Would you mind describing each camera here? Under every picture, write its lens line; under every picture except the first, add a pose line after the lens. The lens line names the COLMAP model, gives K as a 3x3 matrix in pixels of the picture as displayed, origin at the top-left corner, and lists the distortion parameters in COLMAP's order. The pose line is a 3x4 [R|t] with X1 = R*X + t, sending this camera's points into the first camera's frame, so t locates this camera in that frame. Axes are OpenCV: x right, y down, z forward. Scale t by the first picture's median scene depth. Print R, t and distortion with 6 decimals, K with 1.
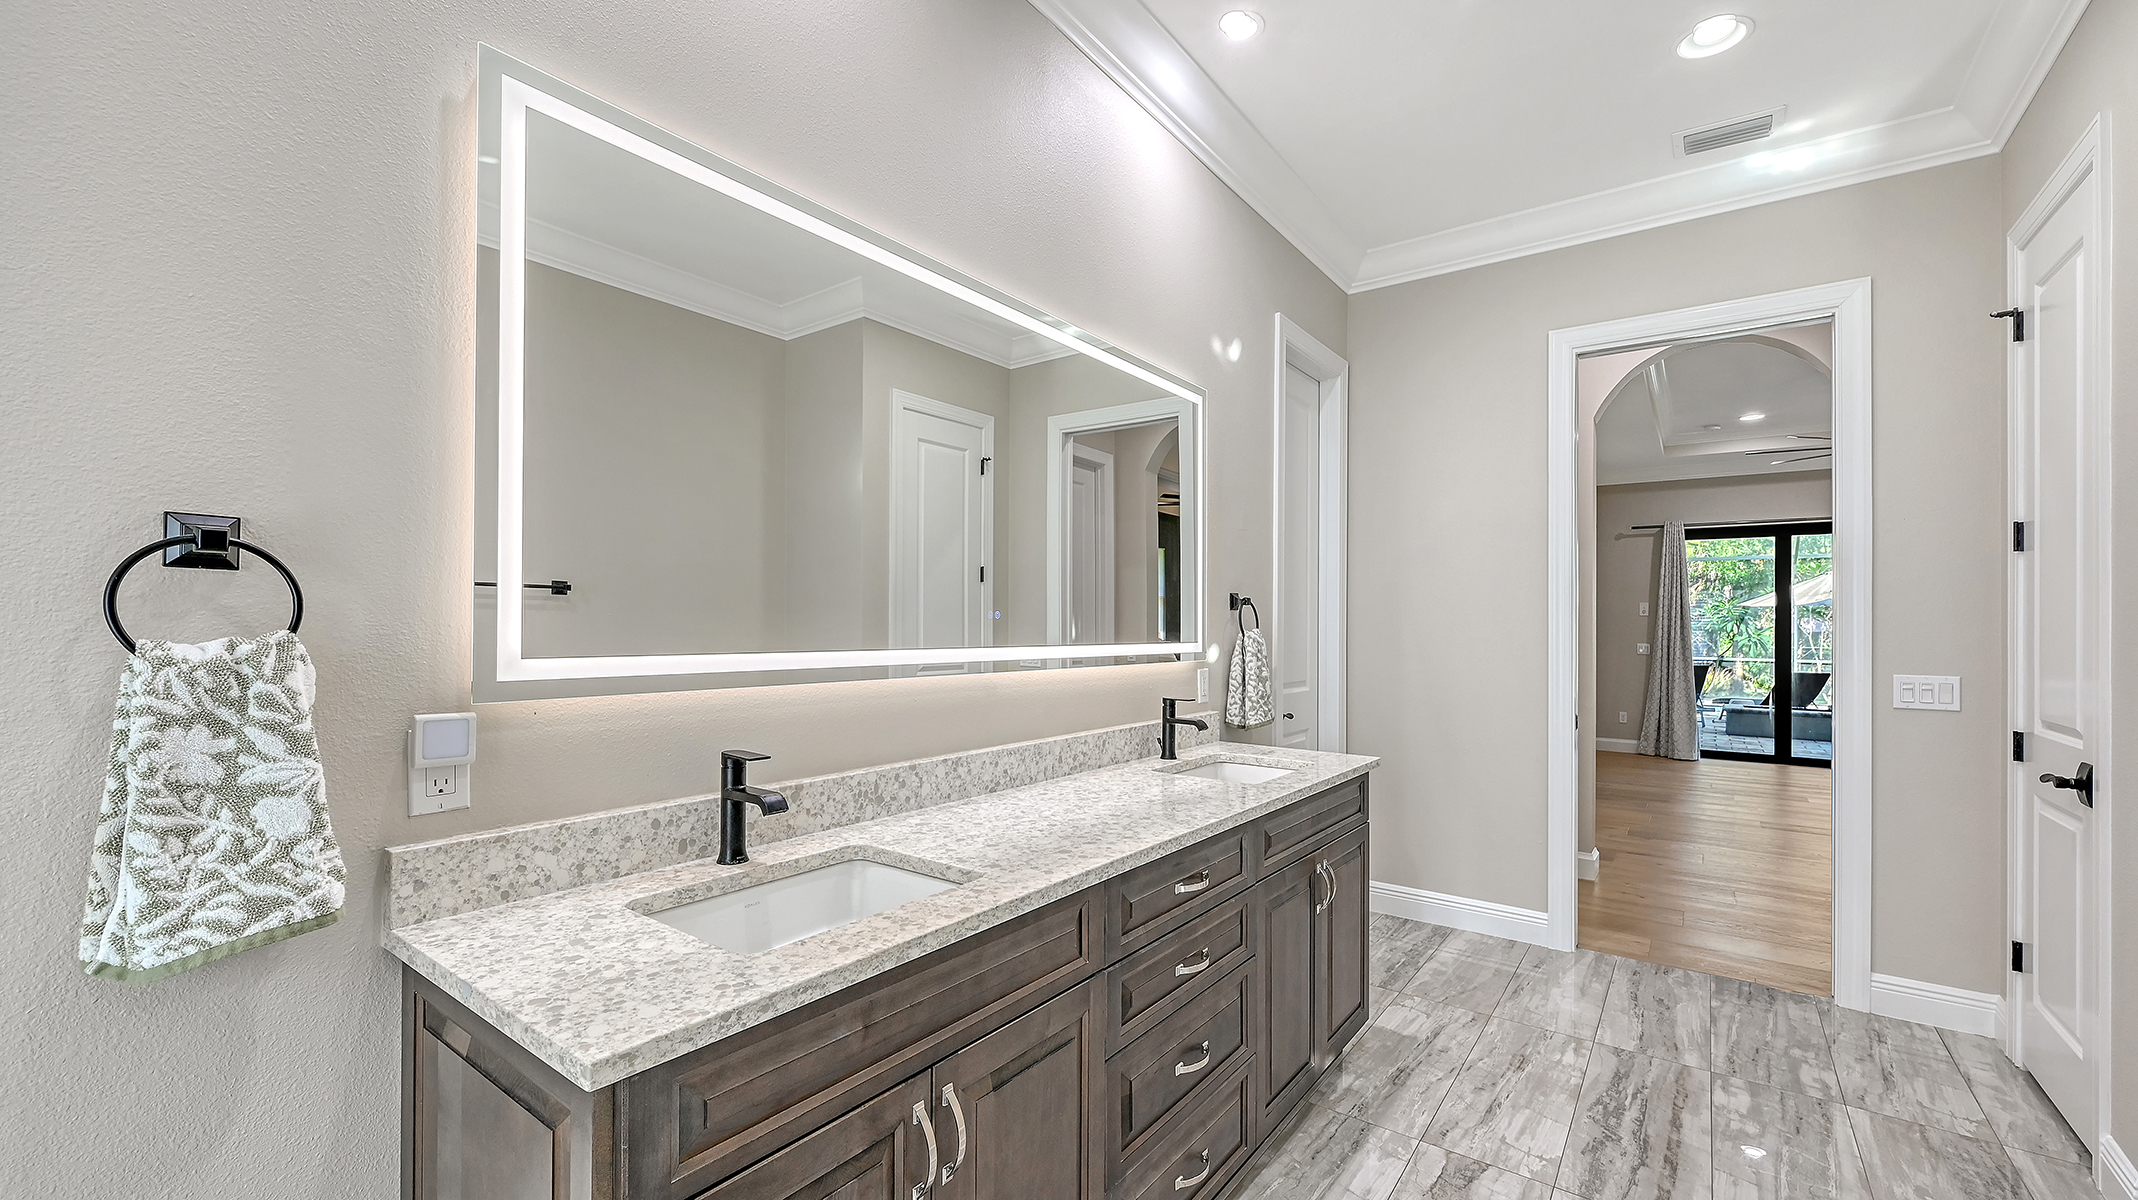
lens RADIAL K [[854.2, 0, 1074.9], [0, 854.2, 611.0], [0, 0, 1]] dist [0.000768, 0.000210]
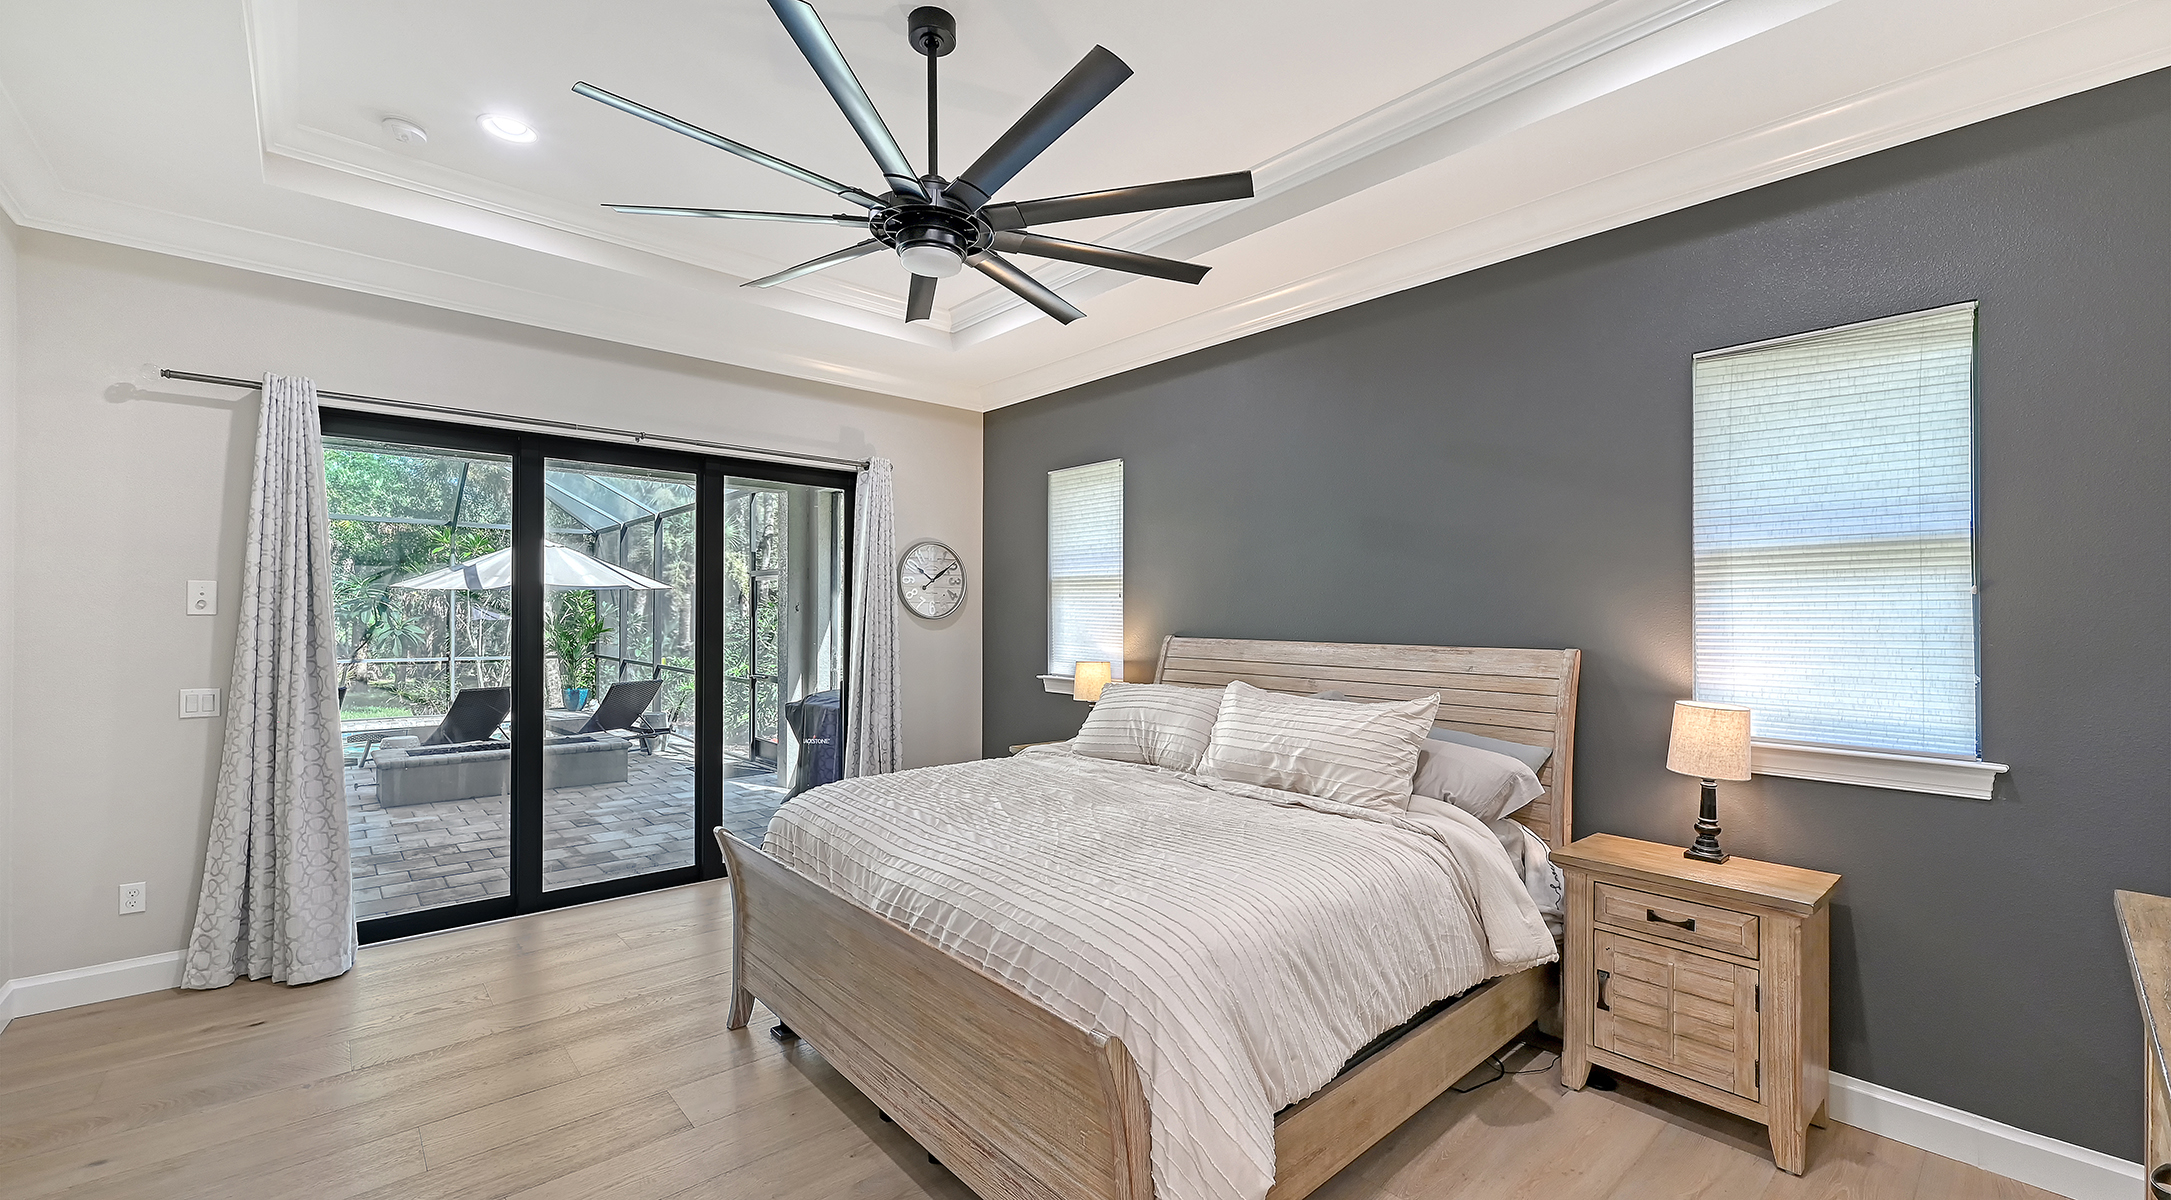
lens RADIAL K [[873.2, 0, 1088.2], [0, 873.2, 609.2], [0, 0, 1]] dist [-0.002540, -0.000314]
pose [[0.206949, -0.007186, 0.978325, 0.381200], [-0.012598, 0.999871, 0.010009, -0.005275], [-0.978271, -0.014397, 0.206831, 0.552021]]
